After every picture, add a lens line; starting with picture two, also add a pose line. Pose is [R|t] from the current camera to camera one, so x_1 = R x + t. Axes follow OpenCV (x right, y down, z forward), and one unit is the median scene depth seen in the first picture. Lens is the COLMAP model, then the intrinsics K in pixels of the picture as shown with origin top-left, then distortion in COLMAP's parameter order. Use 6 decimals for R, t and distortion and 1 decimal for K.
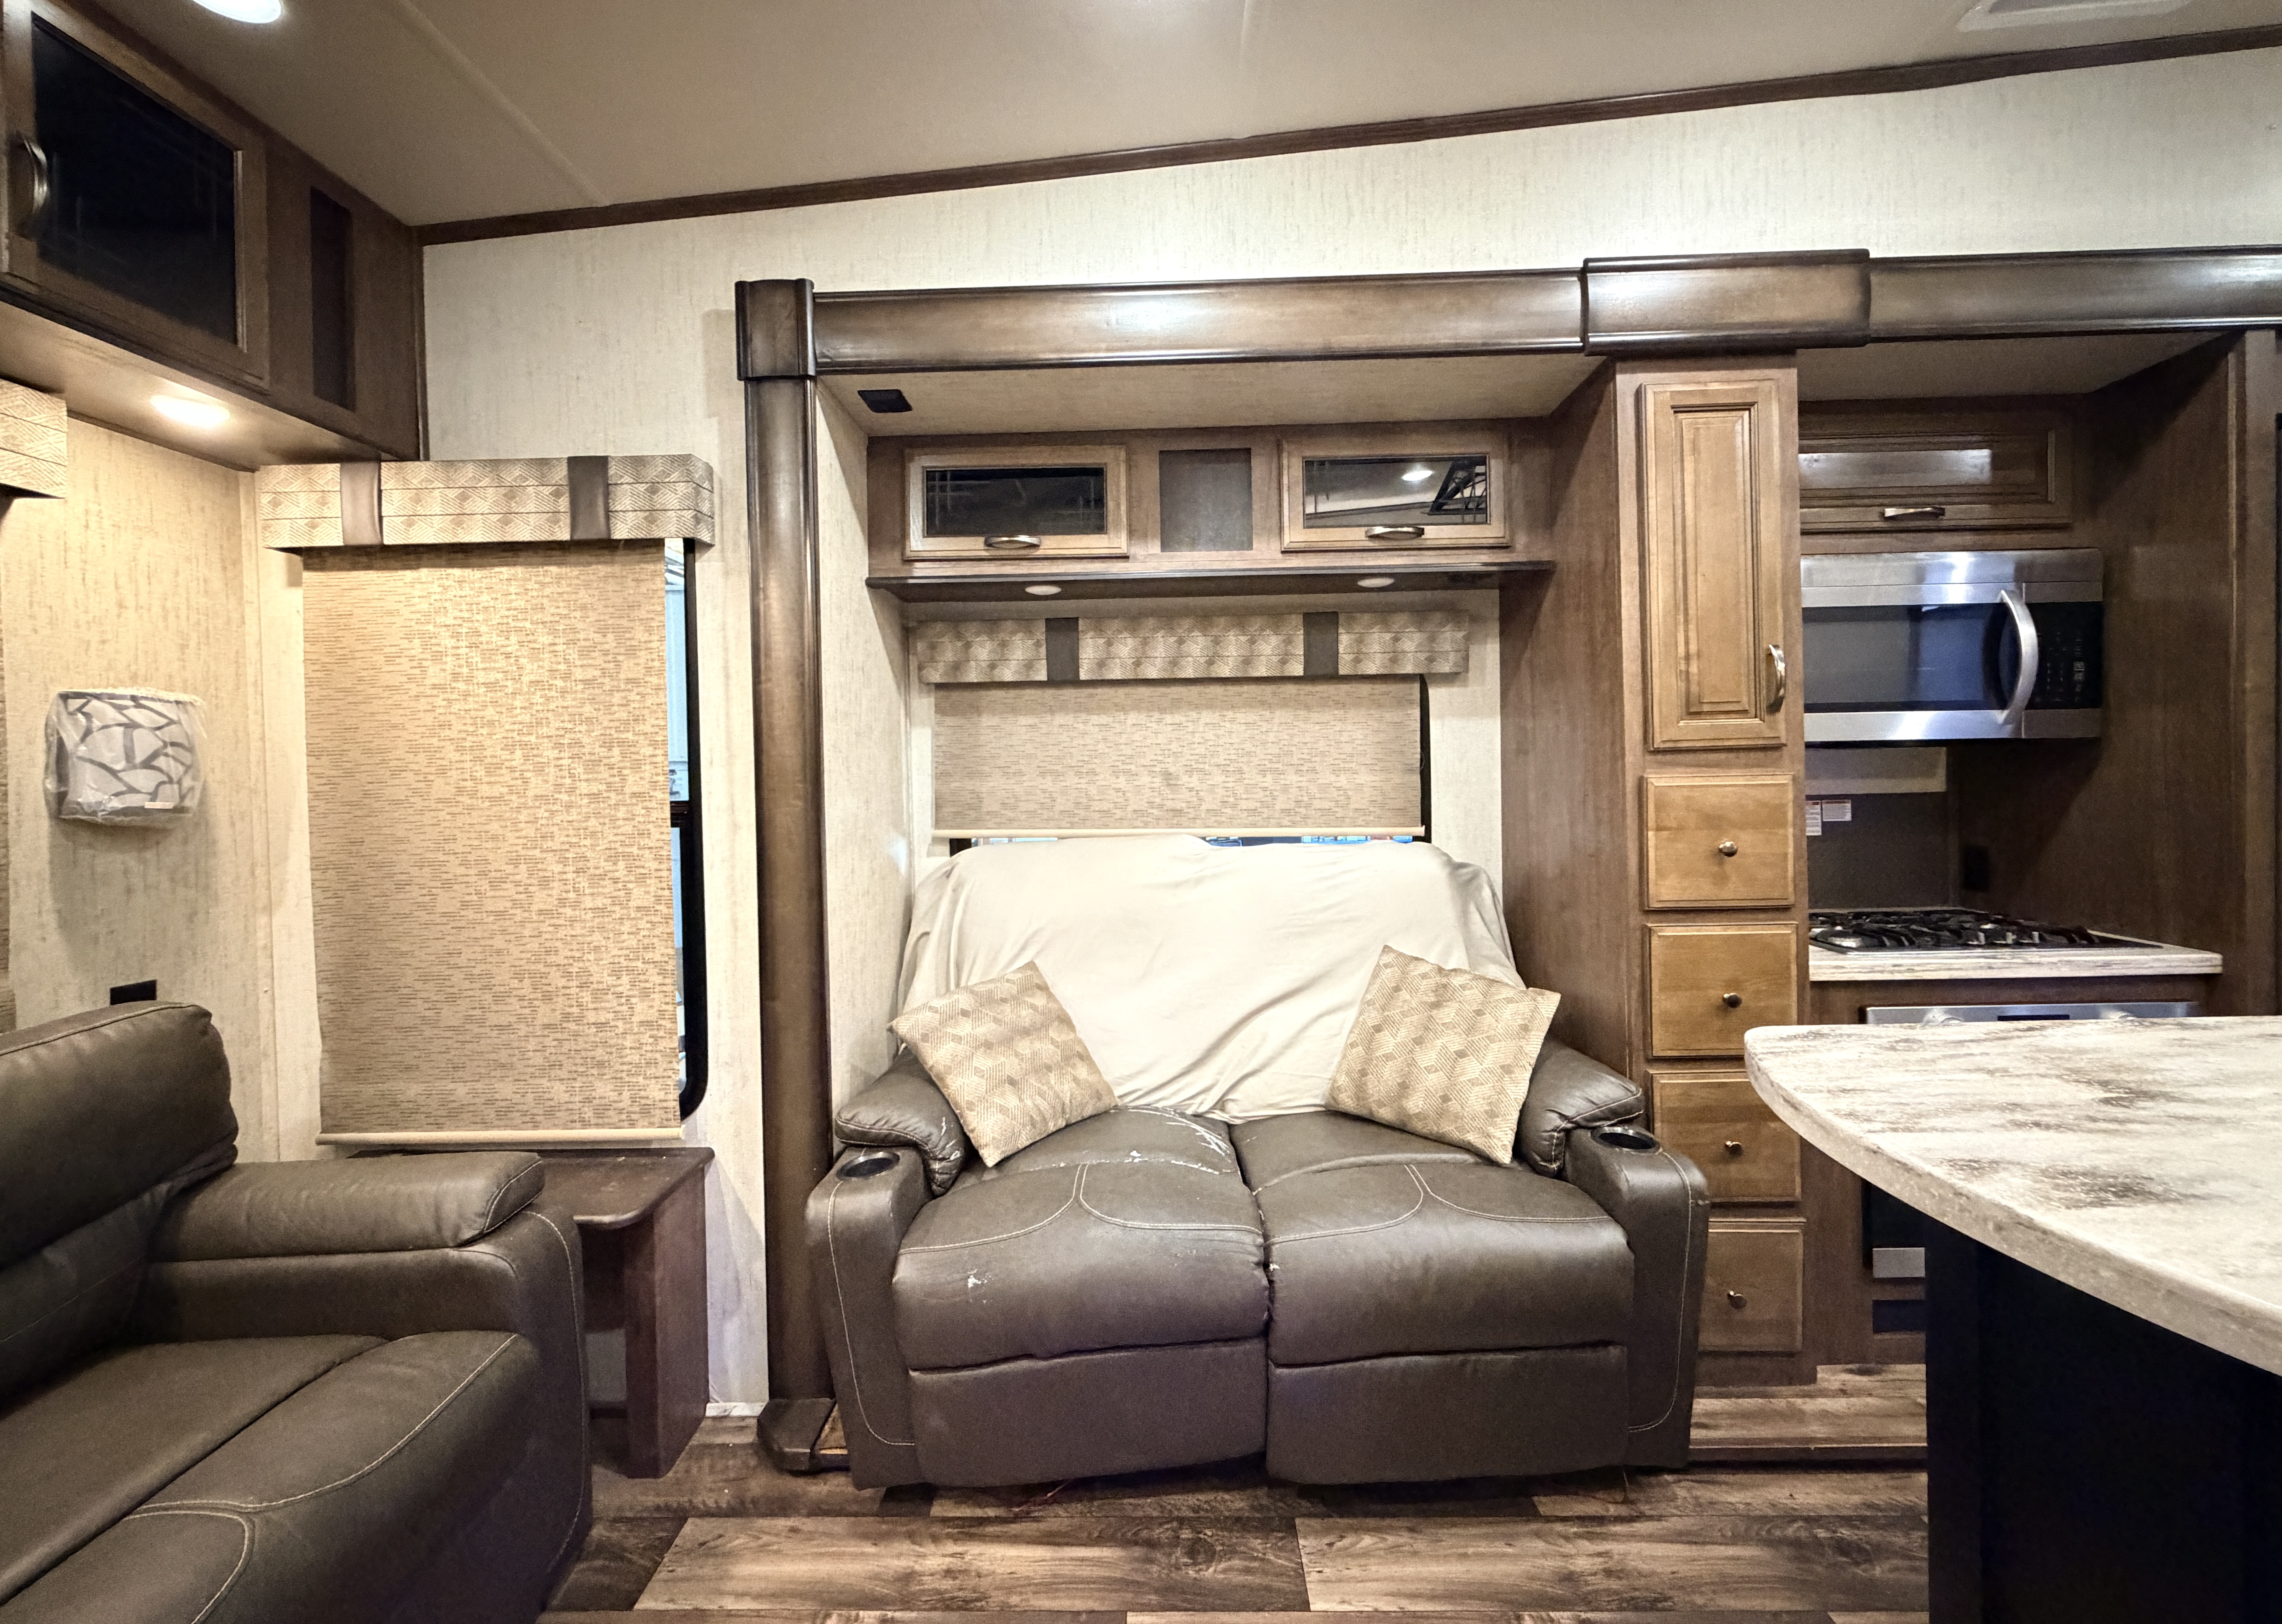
lens RADIAL K [[904.7, 0, 1142.0], [0, 904.7, 769.3], [0, 0, 1]] dist [0.001652, -0.000288]
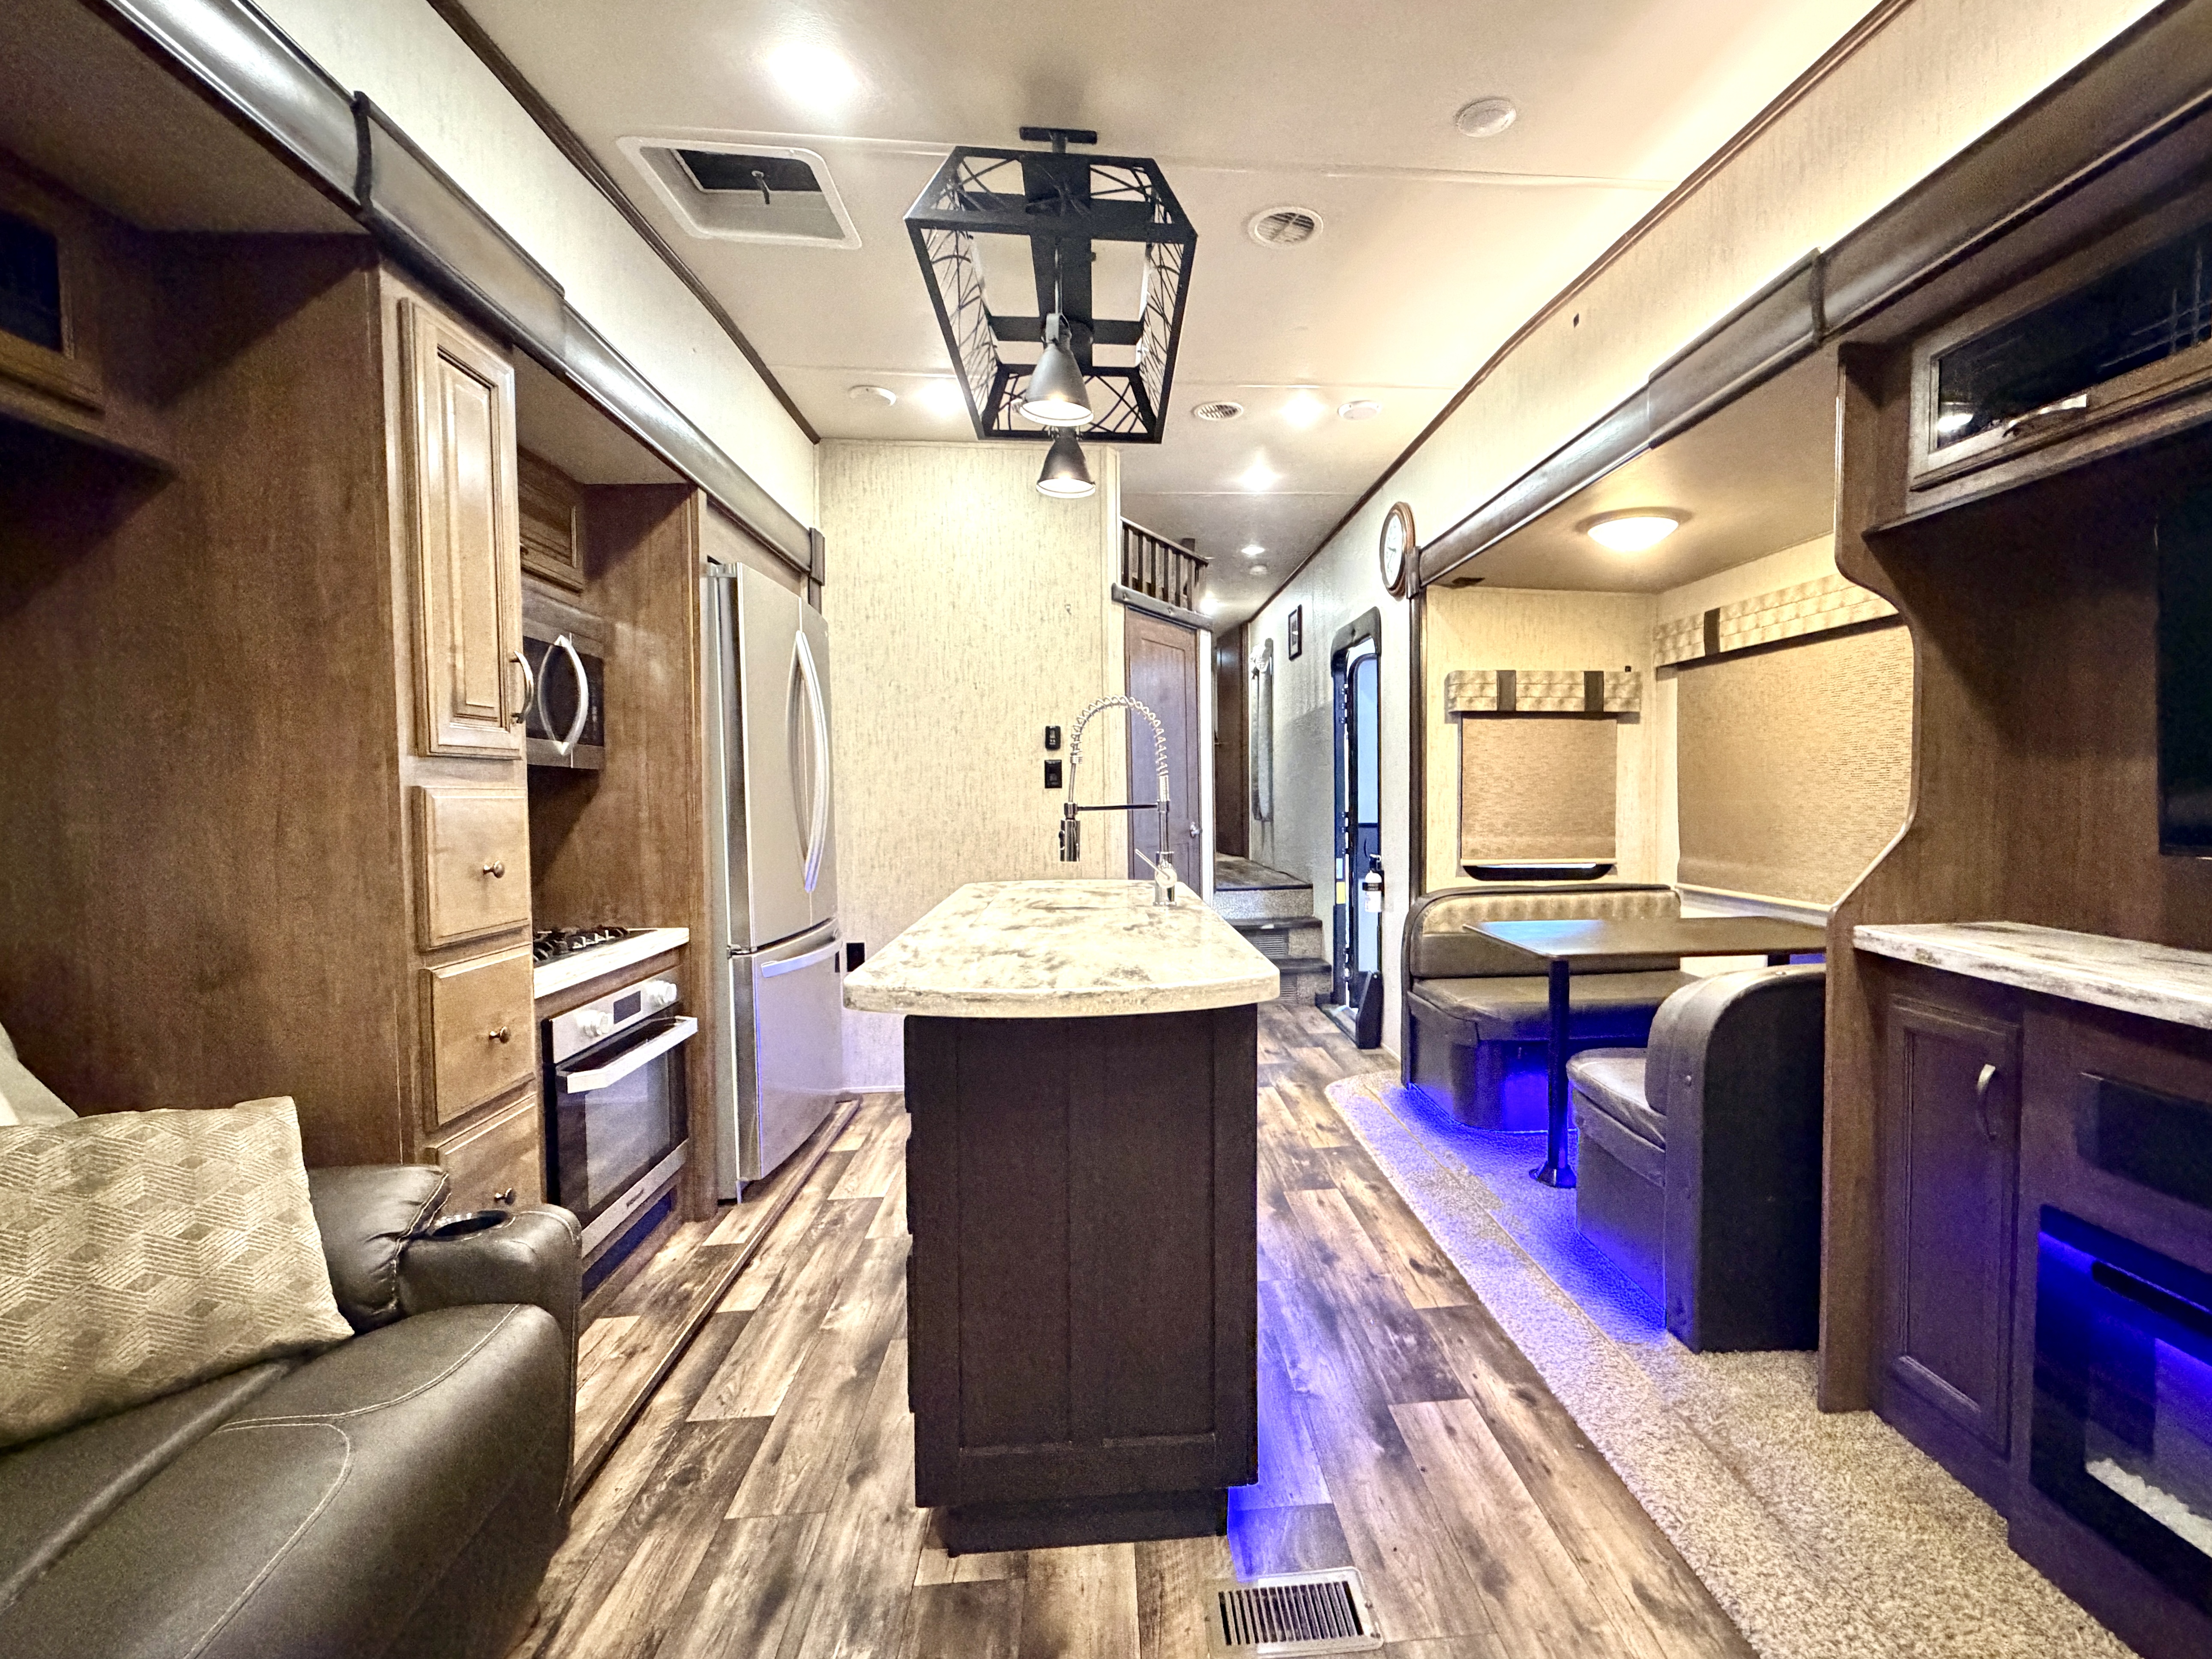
lens RADIAL K [[971.9, 0, 1173.7], [0, 971.9, 830.0], [0, 0, 1]] dist [0.000942, -0.000076]
pose [[-0.113370, -0.011413, 0.993487, -0.388126], [0.018427, 0.999738, 0.013587, 0.047688], [-0.993382, 0.019847, -0.113130, 0.429276]]
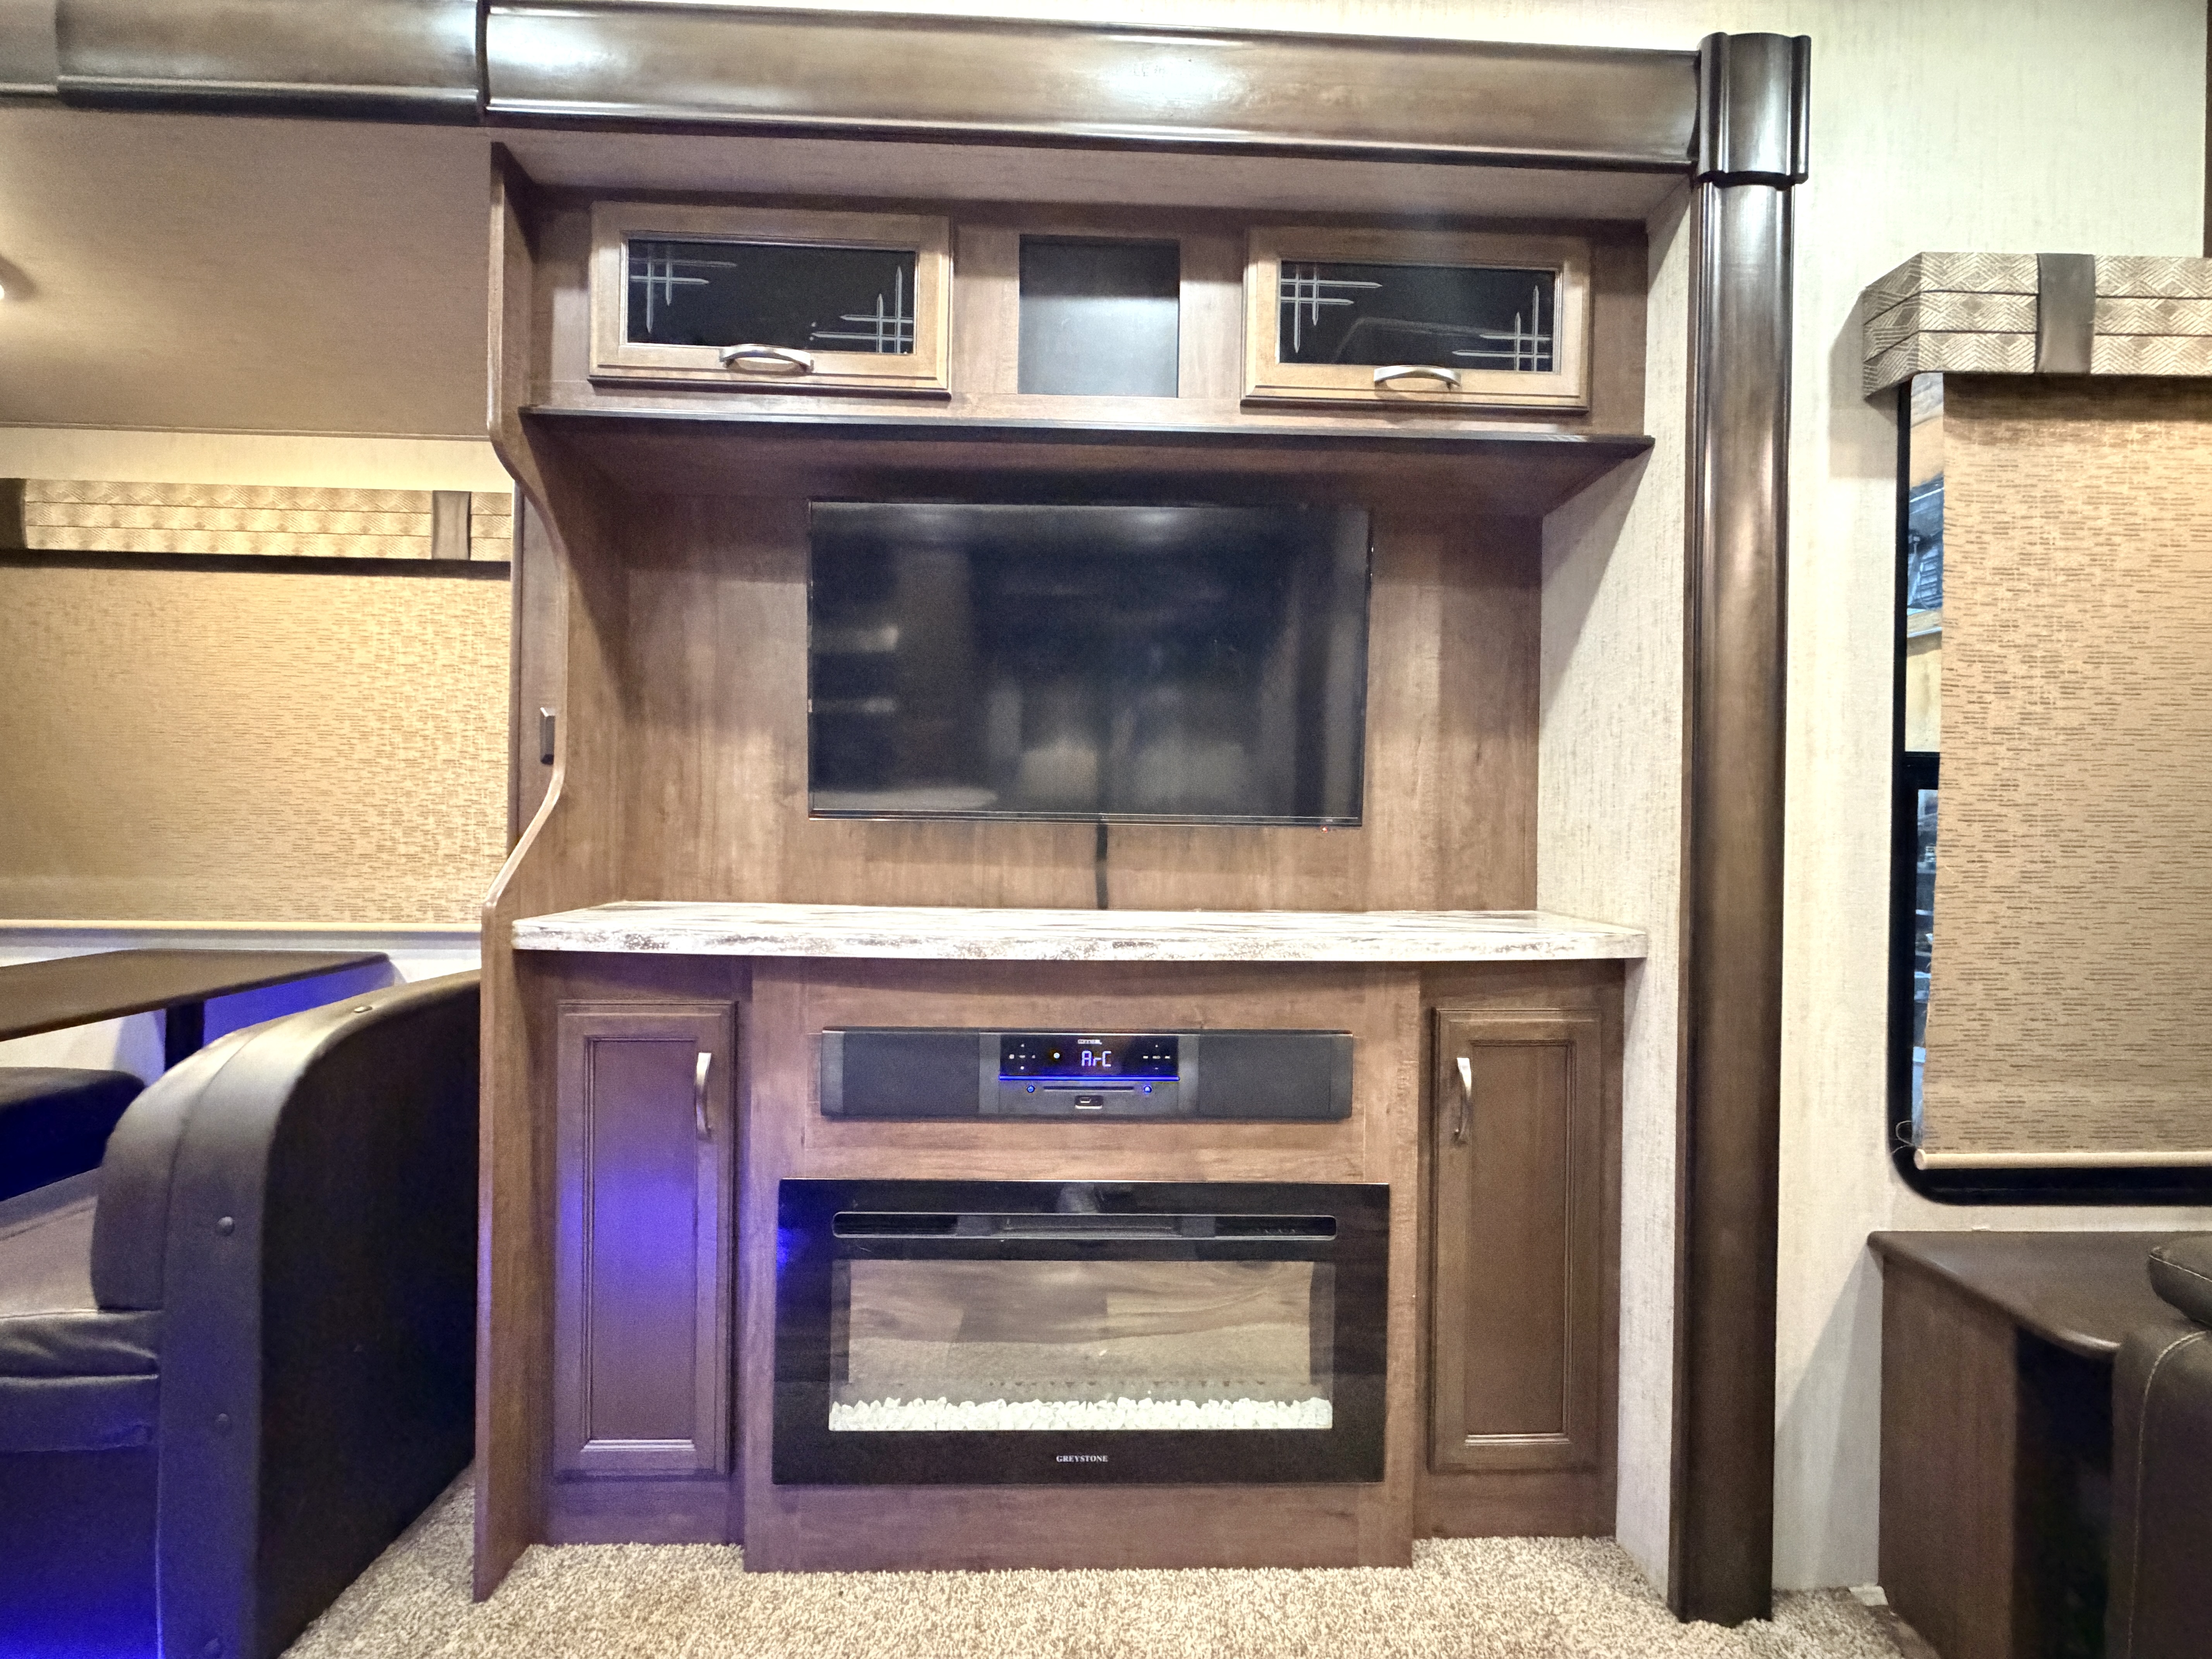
lens RADIAL K [[878.4, 0, 1106.0], [0, 878.4, 829.5], [0, 0, 1]] dist [0.000794, 0.000110]
pose [[-0.998011, 0.011402, -0.061993, 0.121024], [0.010630, 0.999862, 0.012759, 0.099221], [0.062130, 0.012074, -0.997995, 0.332540]]
